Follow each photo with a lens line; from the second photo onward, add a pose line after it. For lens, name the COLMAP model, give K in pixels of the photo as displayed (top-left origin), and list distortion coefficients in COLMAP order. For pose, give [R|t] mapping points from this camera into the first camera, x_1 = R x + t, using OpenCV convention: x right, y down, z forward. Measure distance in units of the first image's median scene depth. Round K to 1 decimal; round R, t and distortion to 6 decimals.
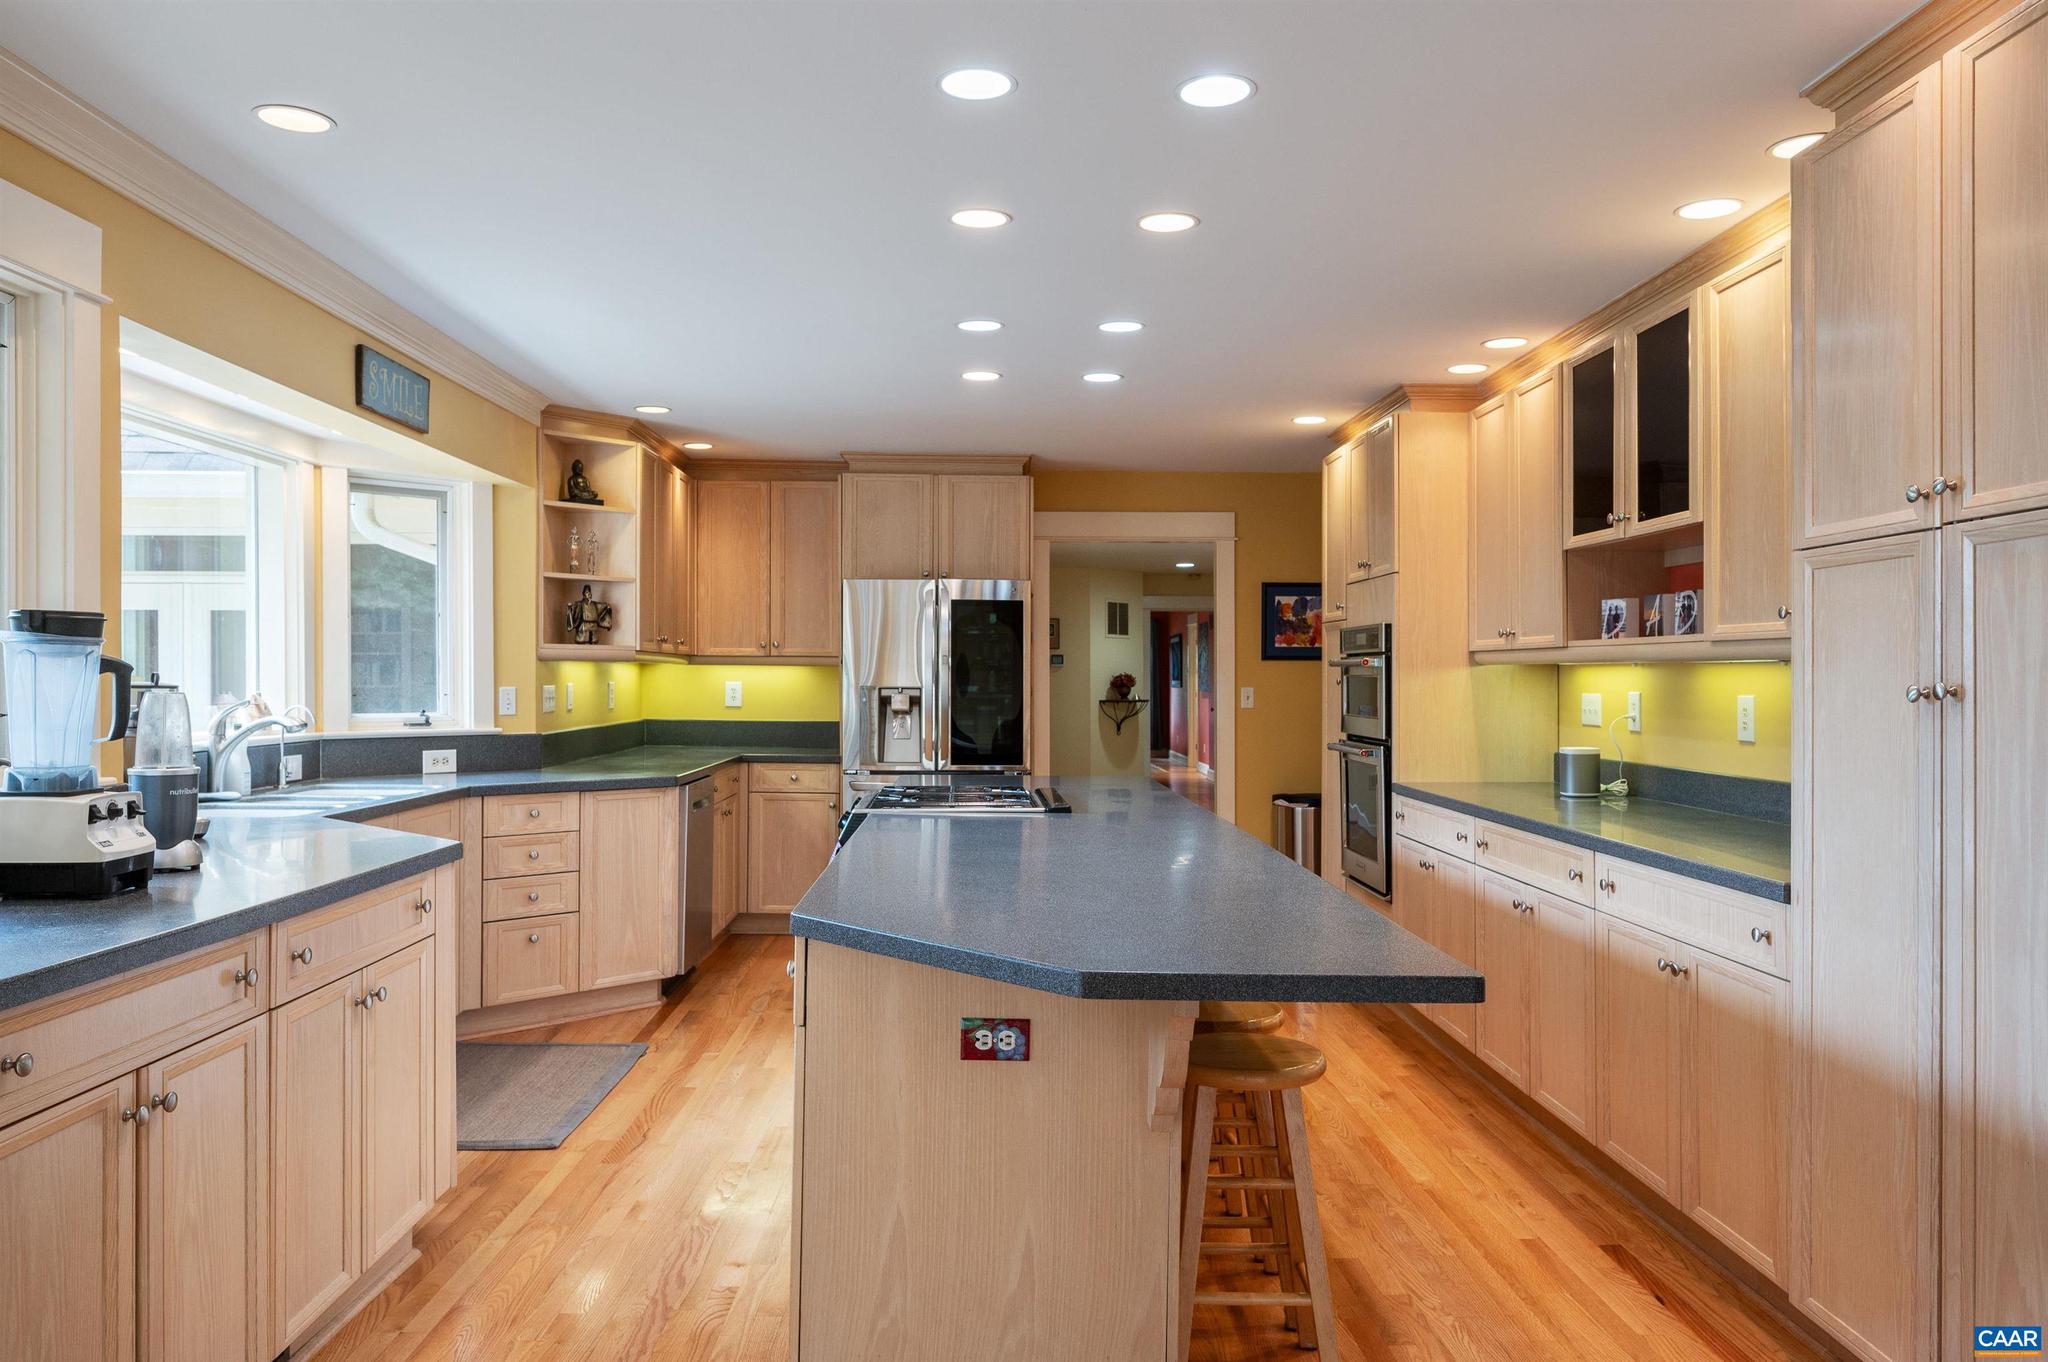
lens RADIAL K [[1457.8, 0, 1024.0], [0, 1457.8, 681.0], [0, 0, 1]] dist [-0.000020, 0.001601]
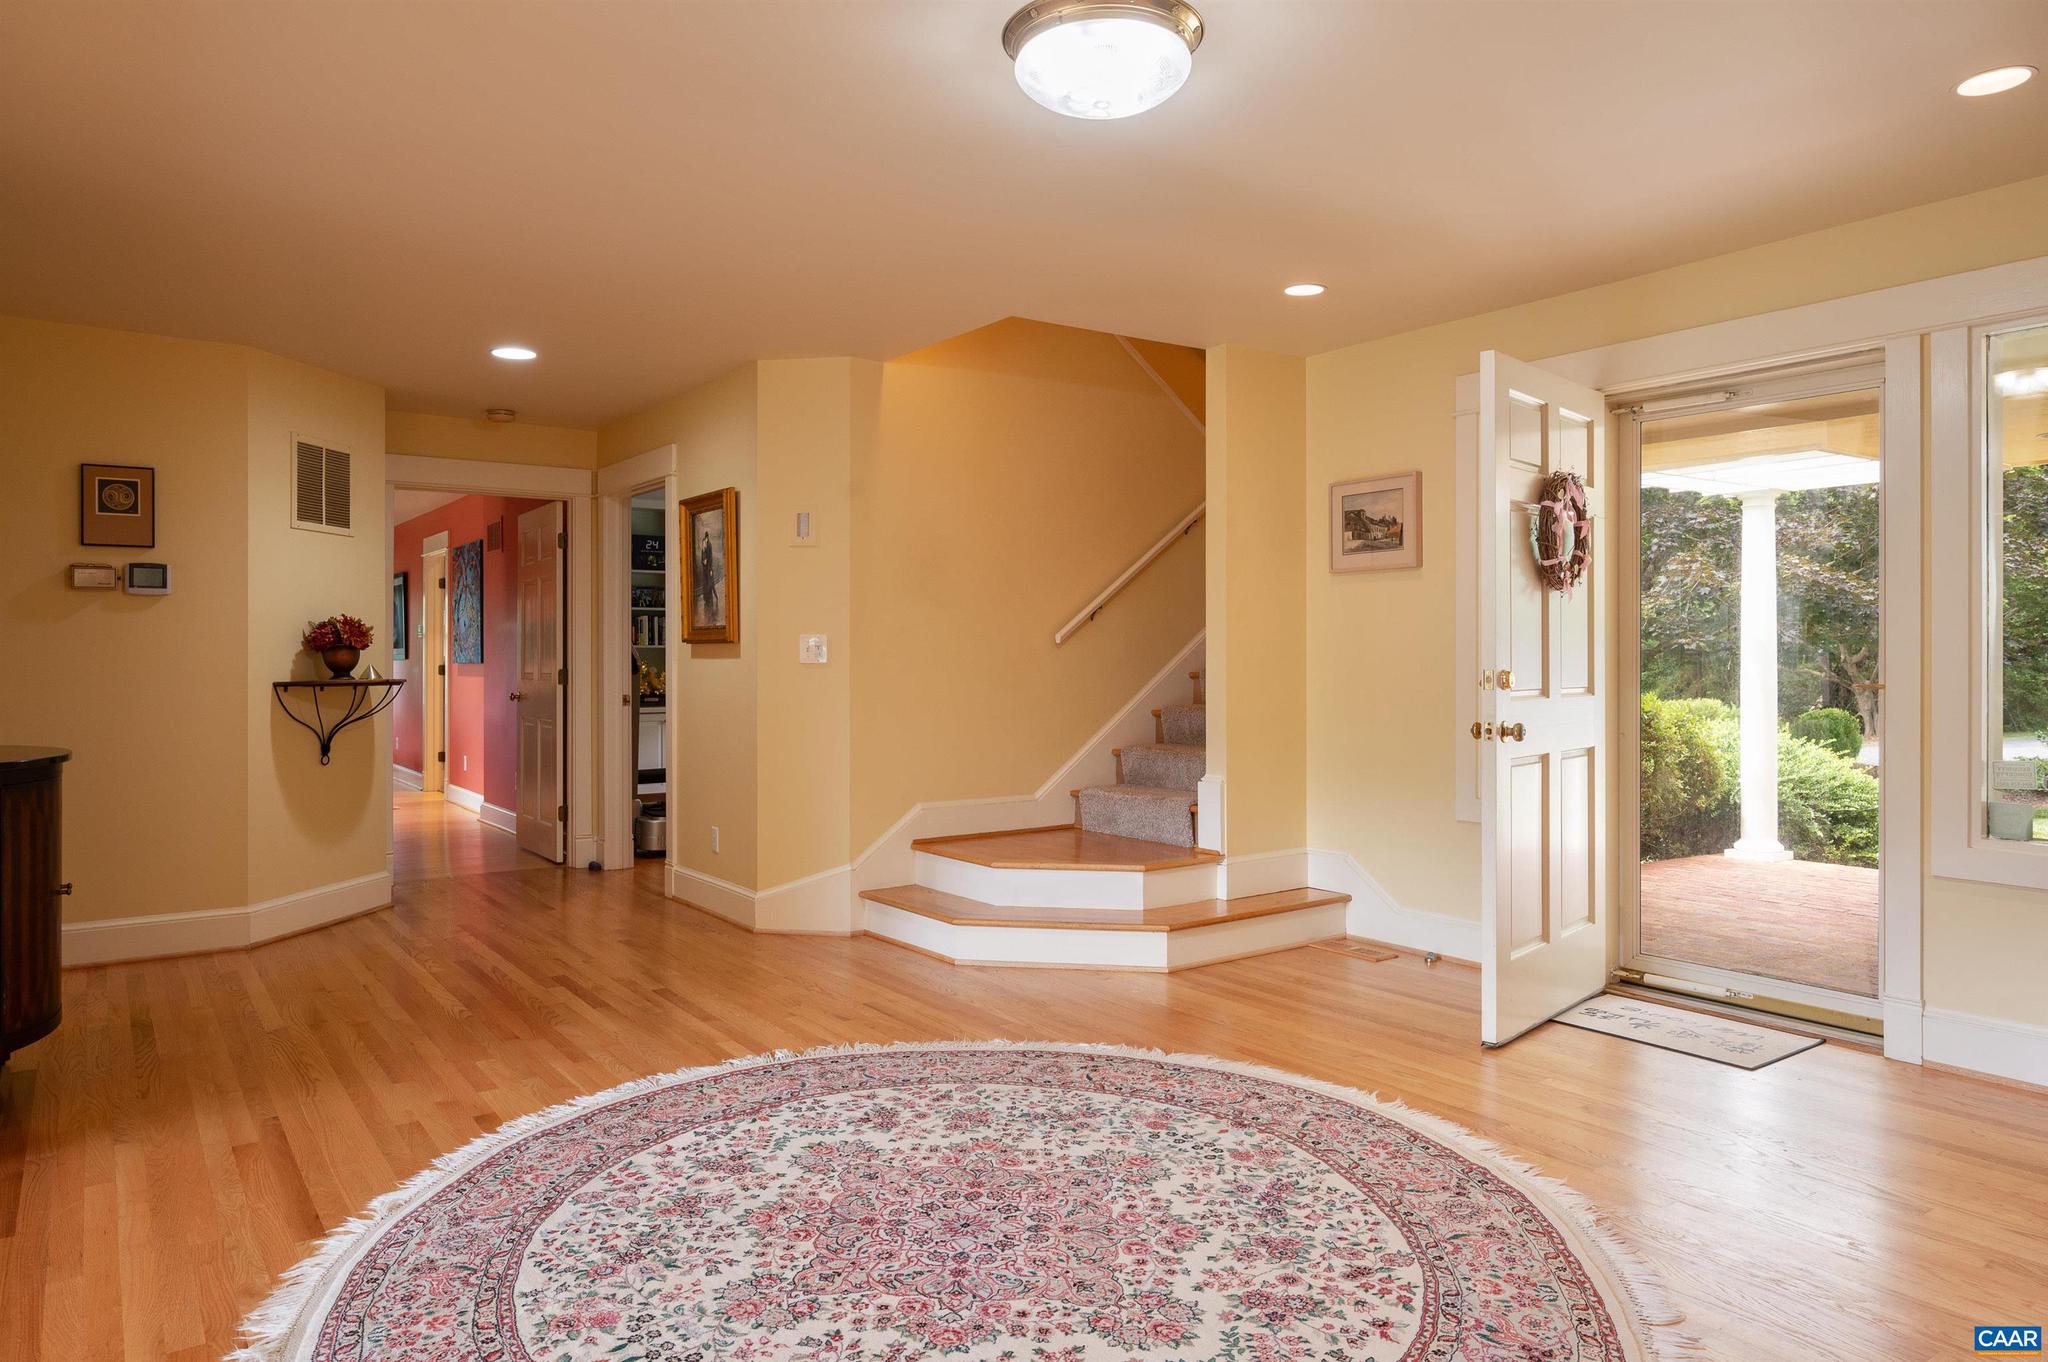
lens RADIAL K [[1267.2, 0, 1024.0], [0, 1267.2, 681.0], [0, 0, 1]] dist [-0.061685, -0.000159]
pose [[0.824033, -0.004473, 0.566524, 0.067571], [-0.000088, 0.999968, 0.008023, 0.024055], [-0.566542, -0.006662, 0.824006, 1.418161]]
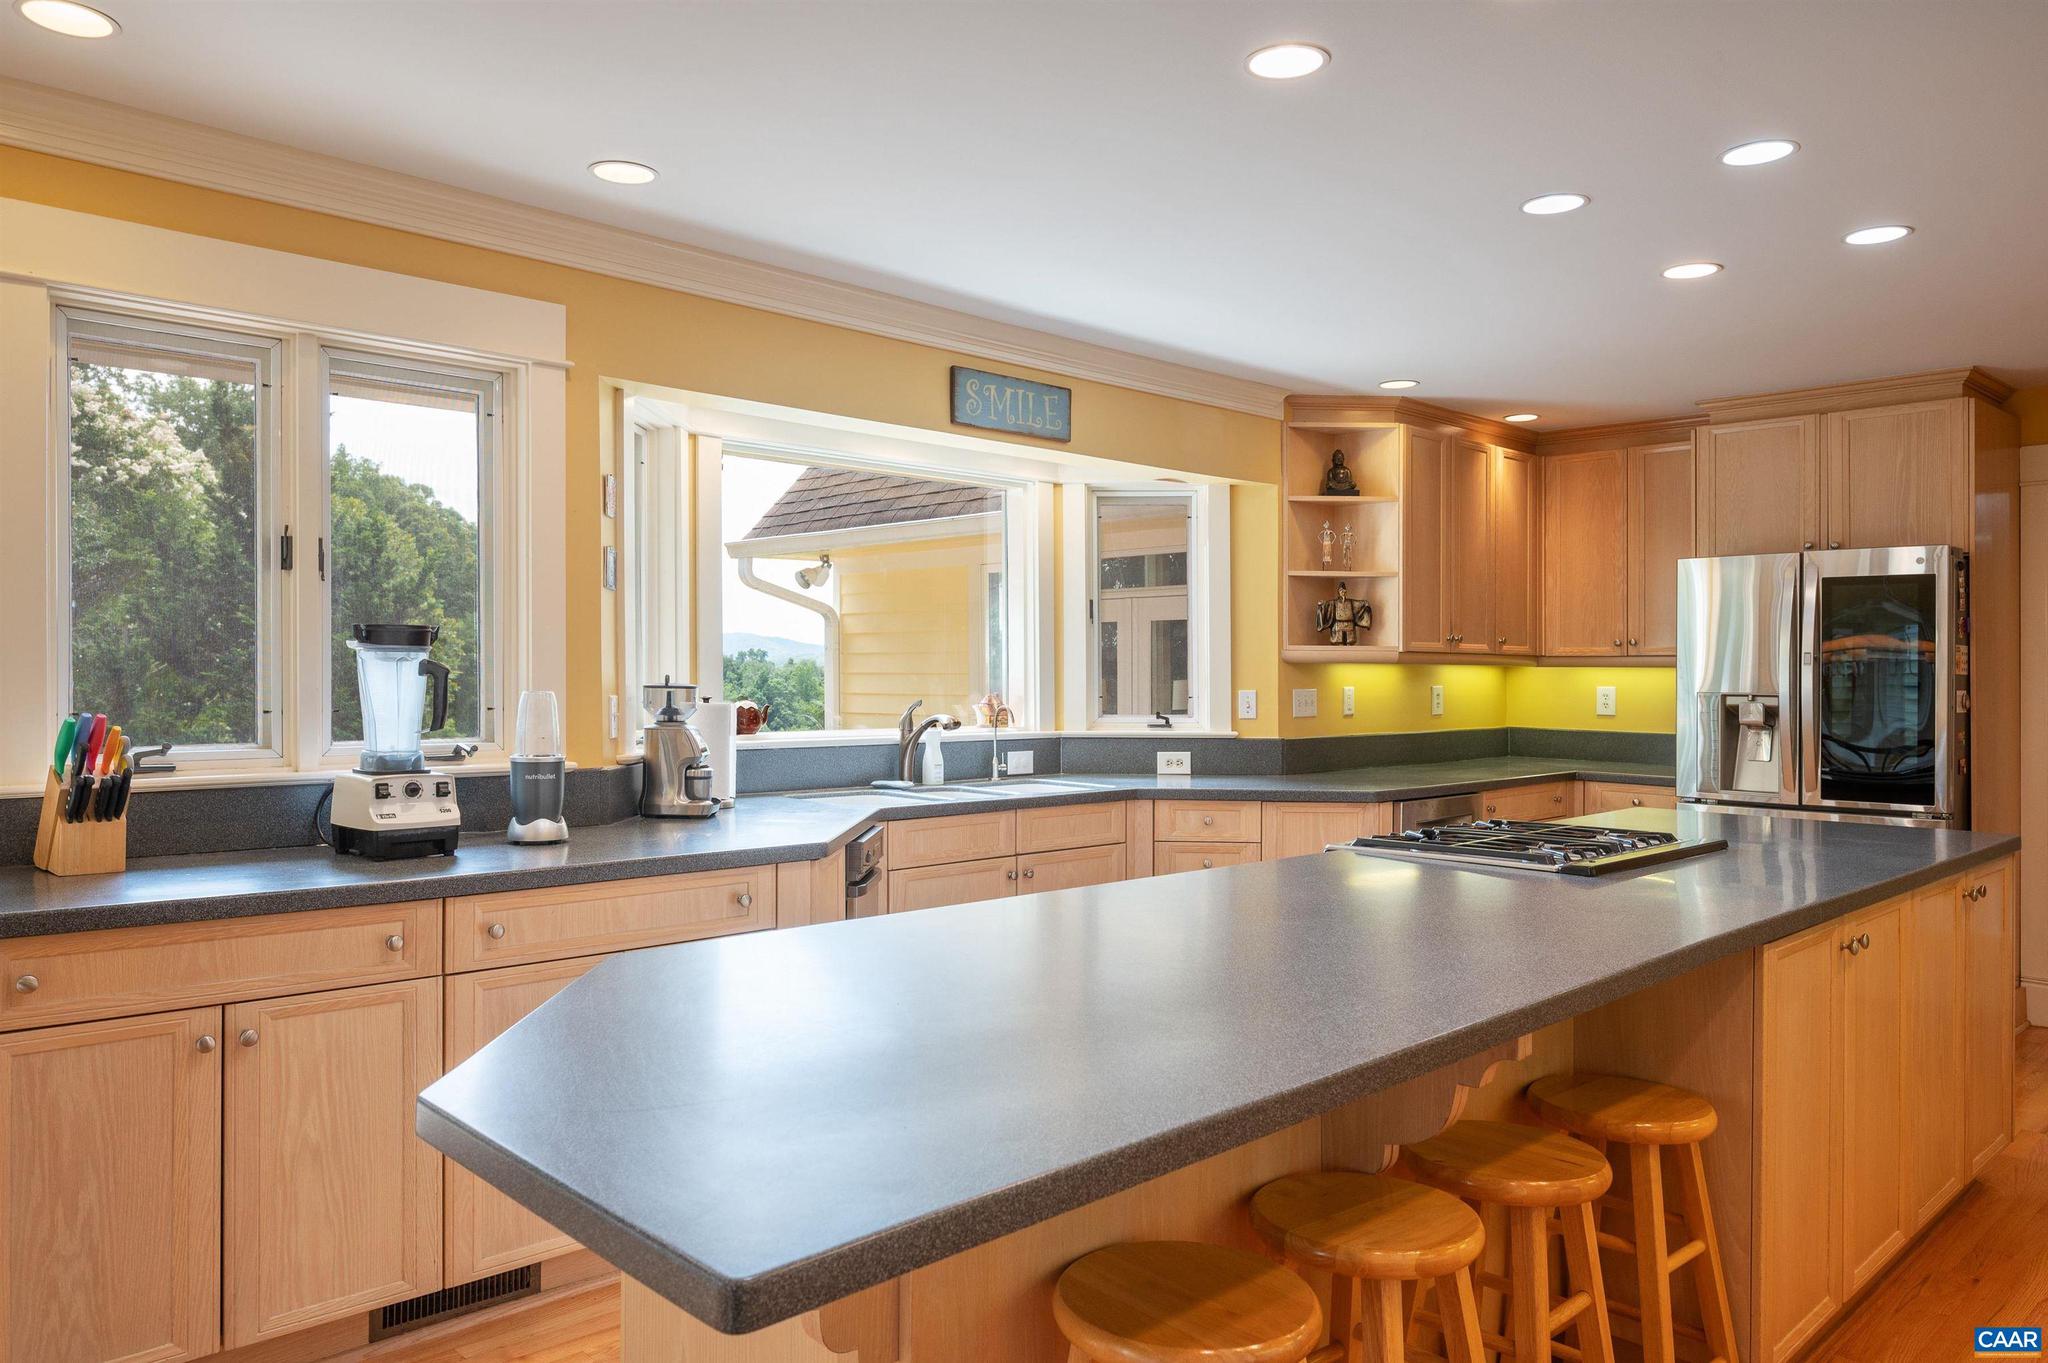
lens RADIAL K [[1398.2, 0, 1024.0], [0, 1398.2, 681.5], [0, 0, 1]] dist [-0.010967, 0.000720]
pose [[0.670116, 0.001925, -0.742254, 0.225767], [-0.003965, 0.999992, -0.000986, -0.000195], [0.742246, 0.003604, 0.670118, 0.240485]]
